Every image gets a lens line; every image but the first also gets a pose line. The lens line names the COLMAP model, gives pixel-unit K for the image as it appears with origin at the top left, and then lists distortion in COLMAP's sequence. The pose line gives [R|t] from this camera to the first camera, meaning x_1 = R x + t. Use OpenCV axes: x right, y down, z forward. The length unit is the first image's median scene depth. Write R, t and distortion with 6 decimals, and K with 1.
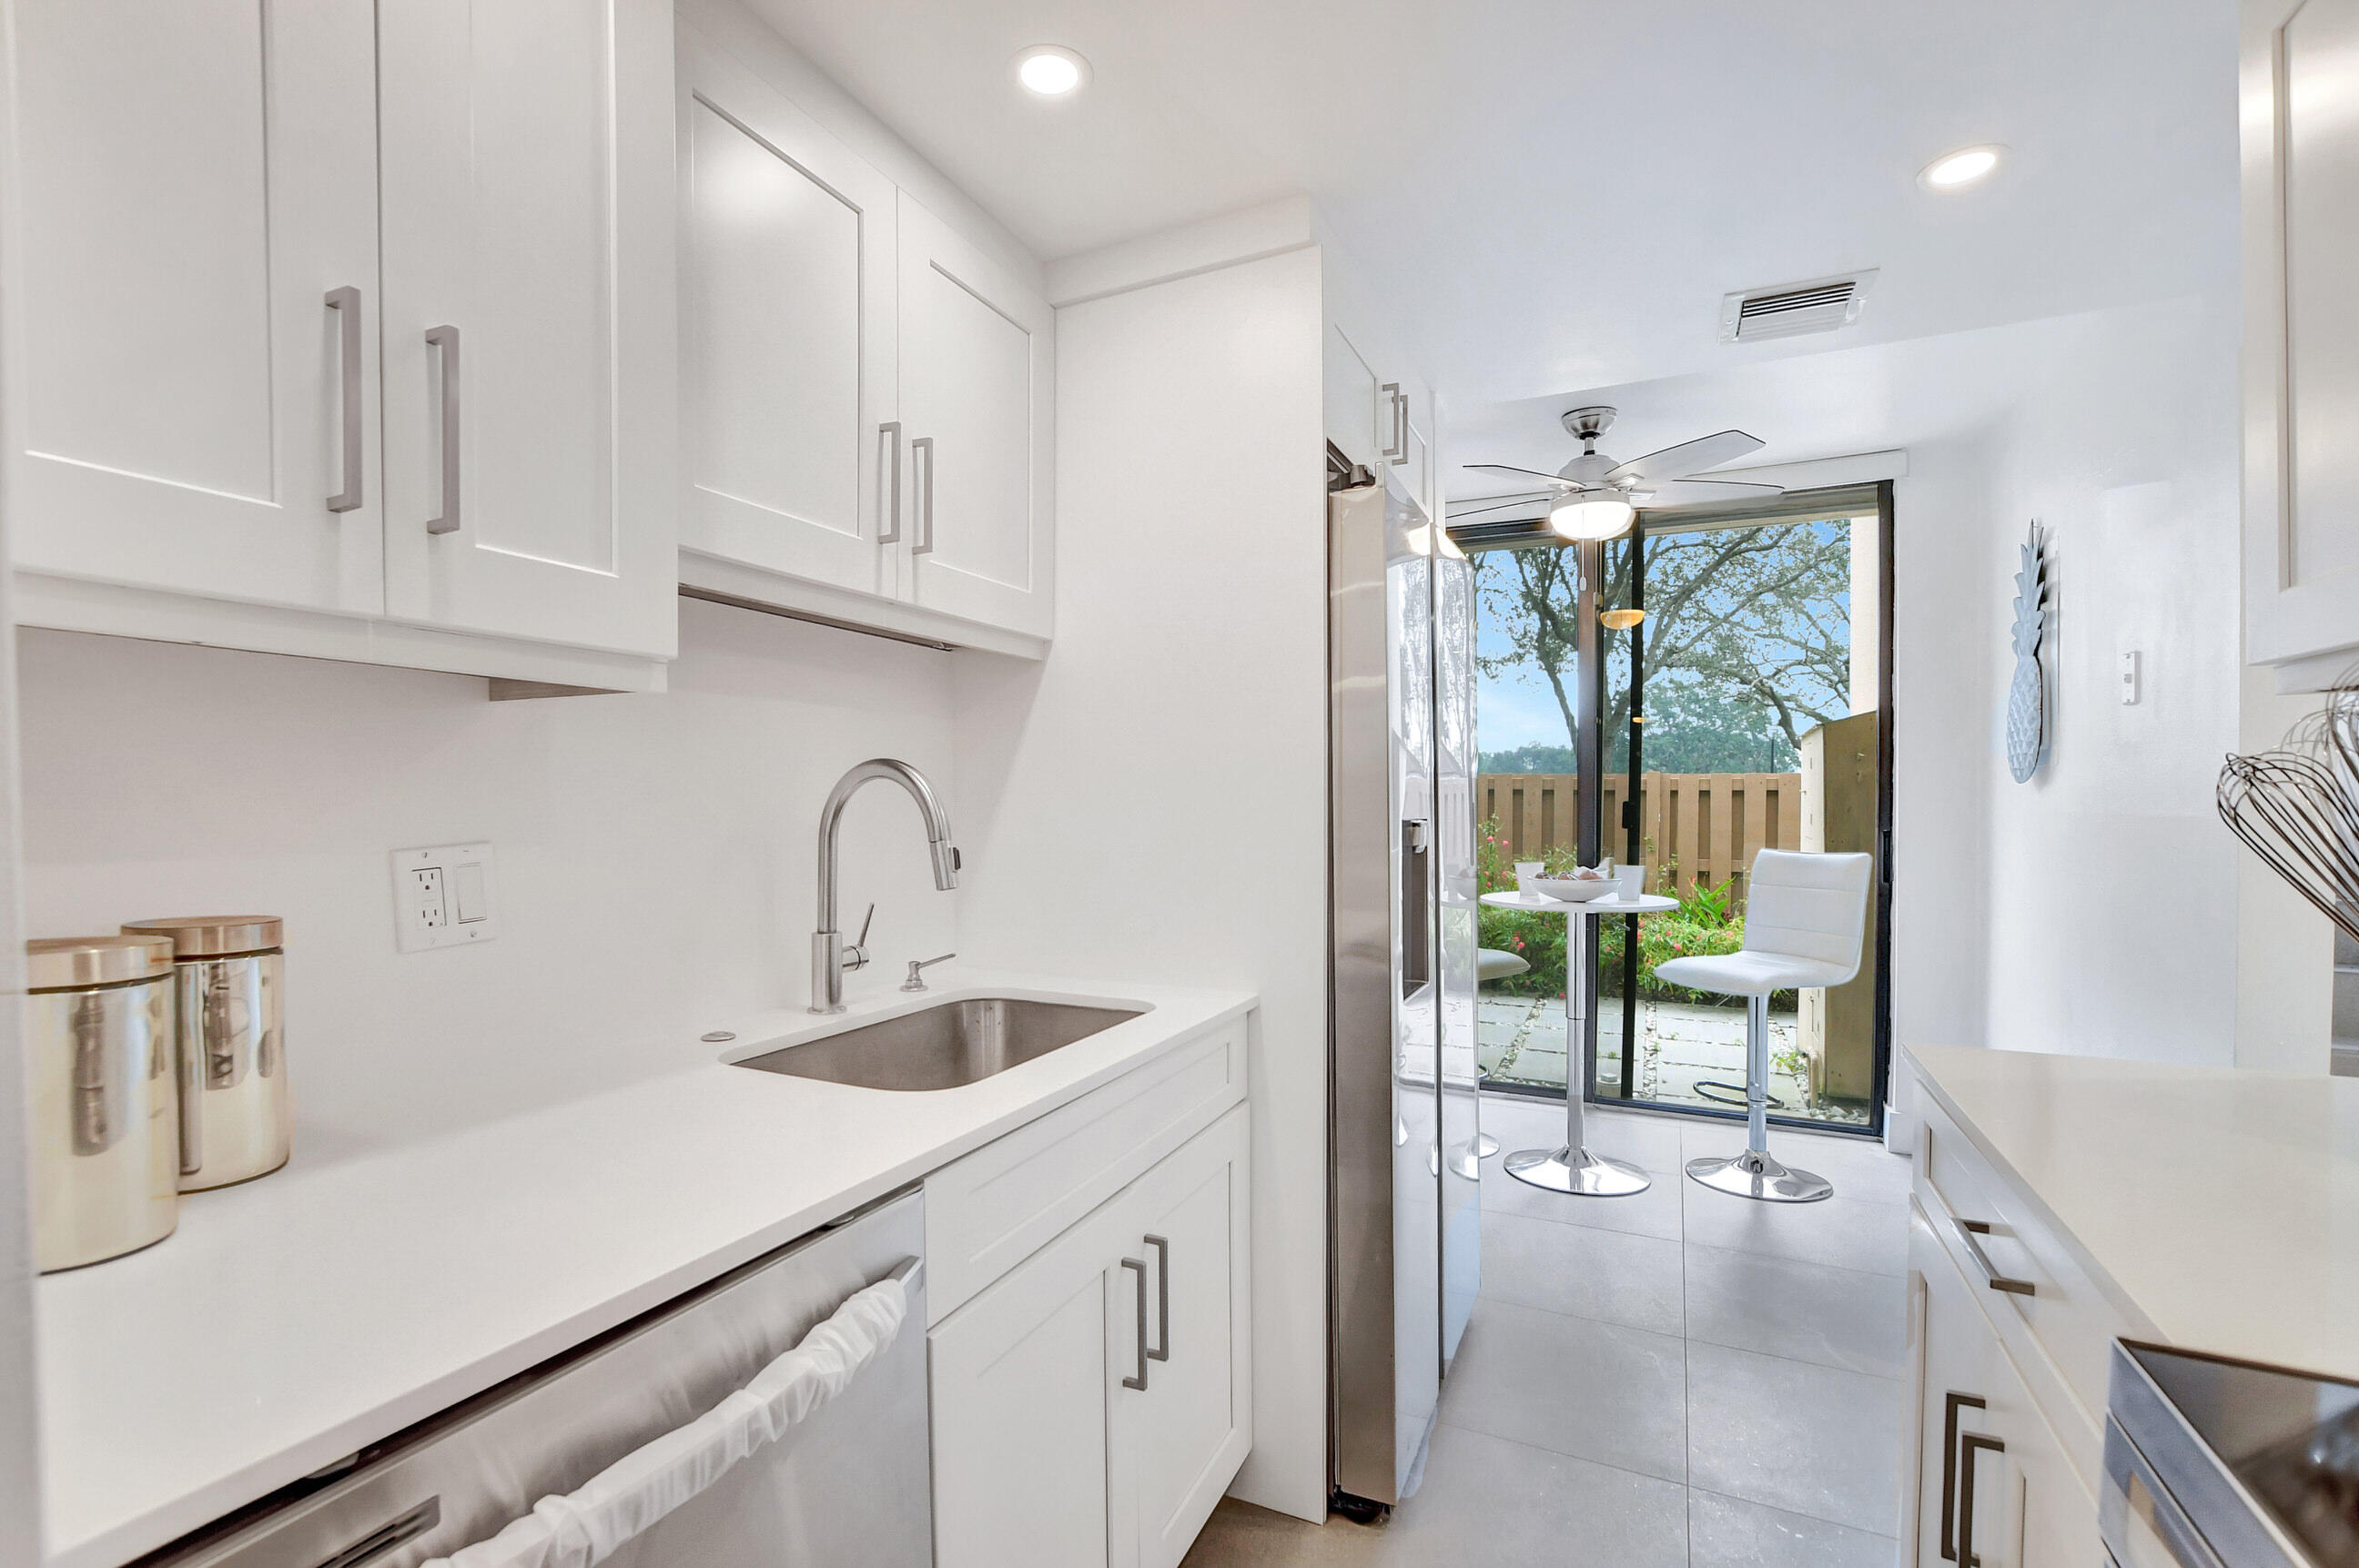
lens RADIAL K [[1055.3, 0, 1162.1], [0, 1055.3, 828.0], [0, 0, 1]] dist [-0.027477, 0.002625]
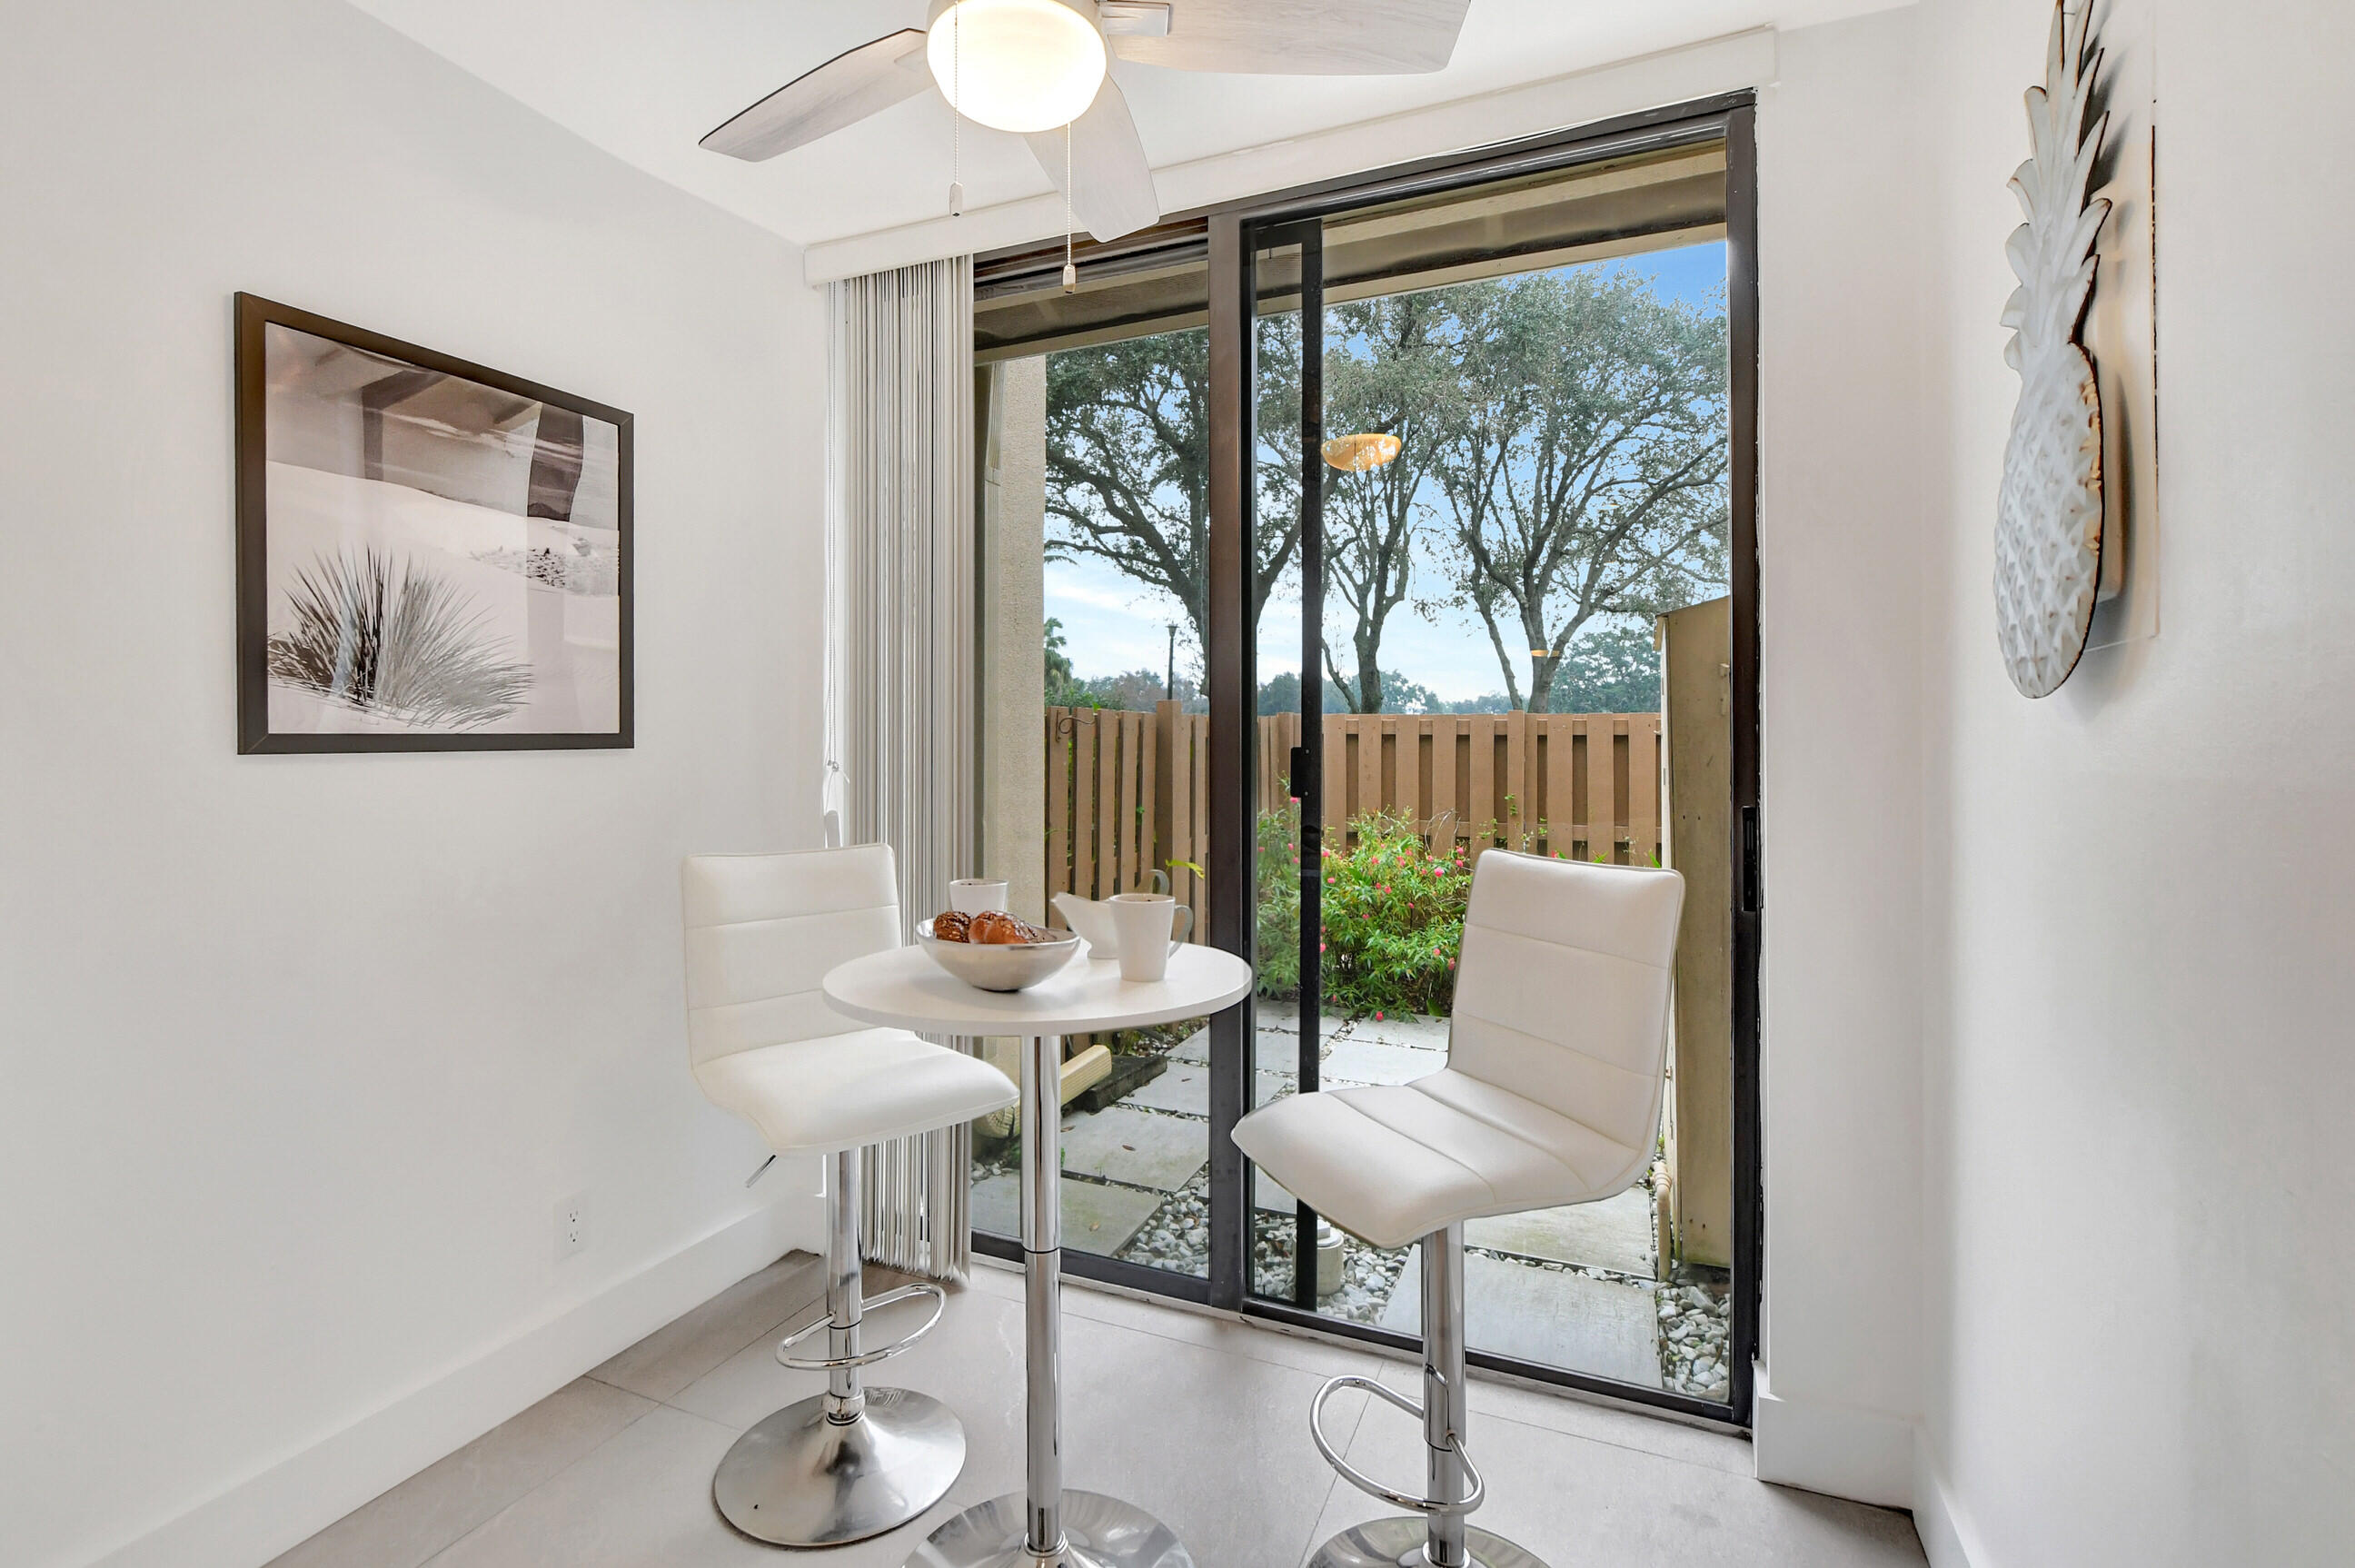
lens RADIAL K [[1053.5, 0, 1207.7], [0, 1053.5, 751.8], [0, 0, 1]] dist [-0.027477, 0.002625]
pose [[0.997831, 0.000290, 0.065822, 0.063967], [0.001316, 0.999703, -0.024354, -0.001742], [-0.065809, 0.024388, 0.997534, 0.082360]]
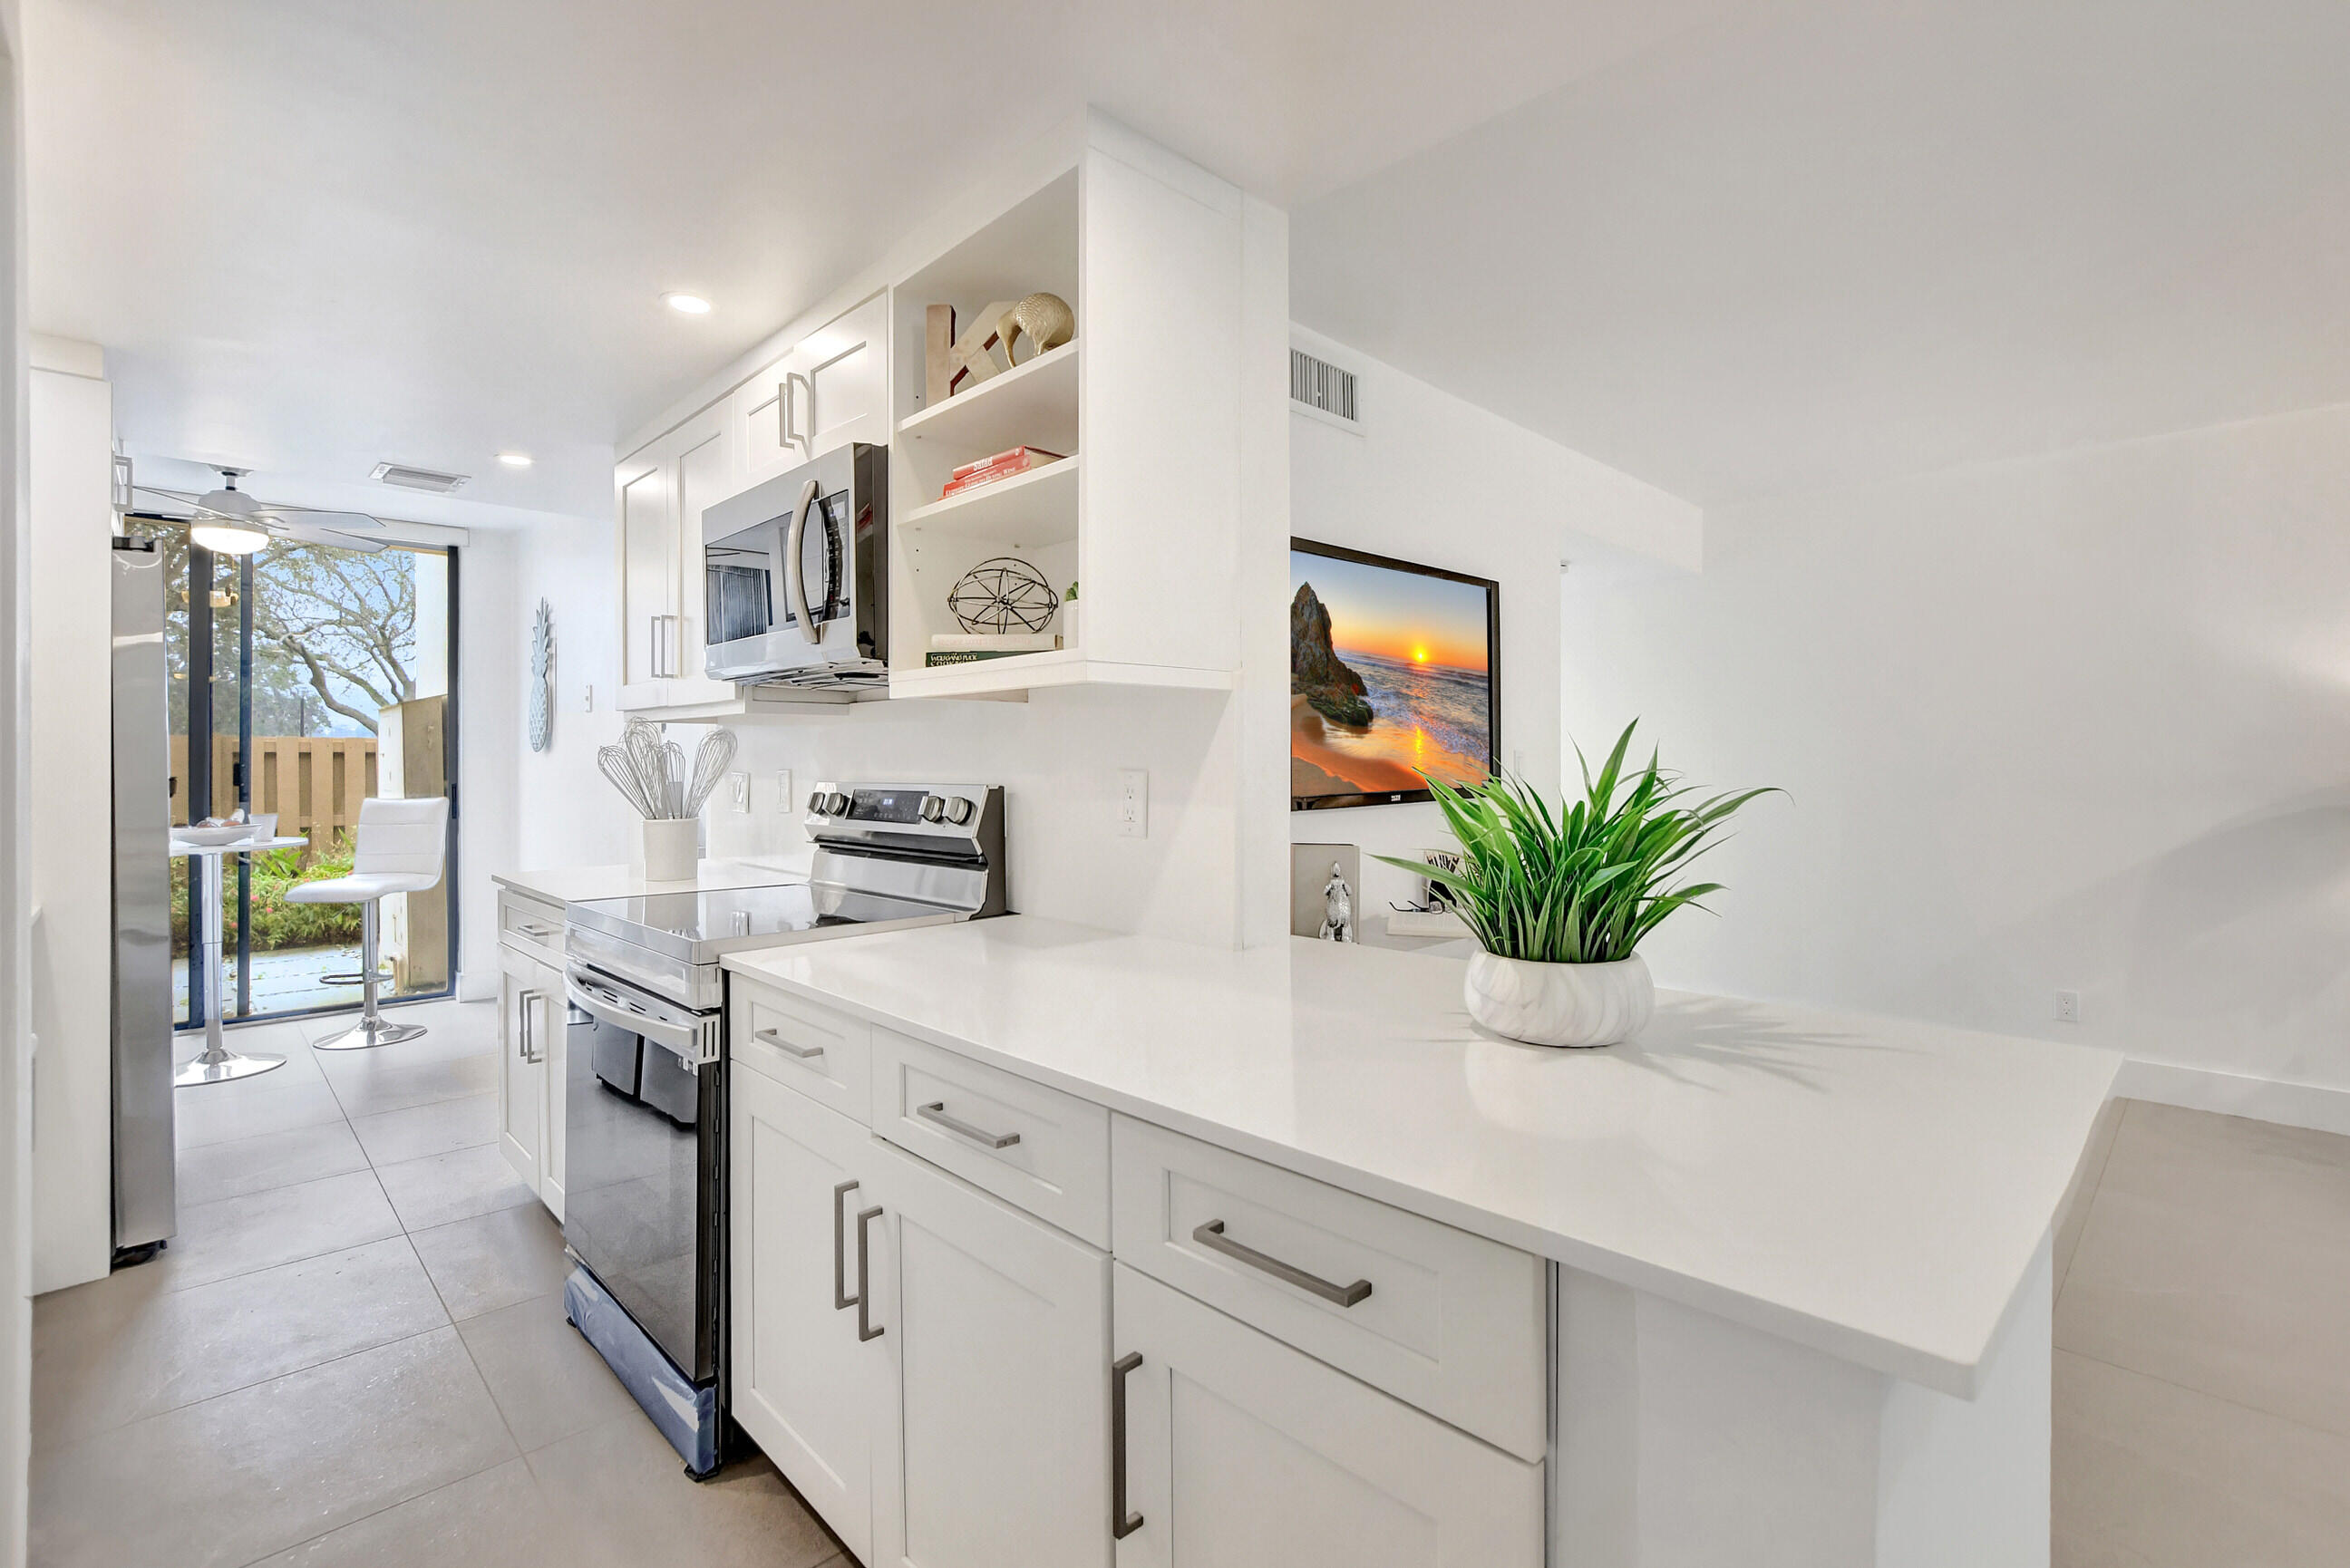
lens RADIAL K [[1051.1, 0, 1166.5], [0, 1051.1, 761.0], [0, 0, 1]] dist [-0.027477, 0.002625]
pose [[0.329441, 0.004557, 0.944165, -0.053660], [0.021615, 0.999690, -0.012366, 0.001815], [-0.943929, 0.024482, 0.329240, -0.064888]]
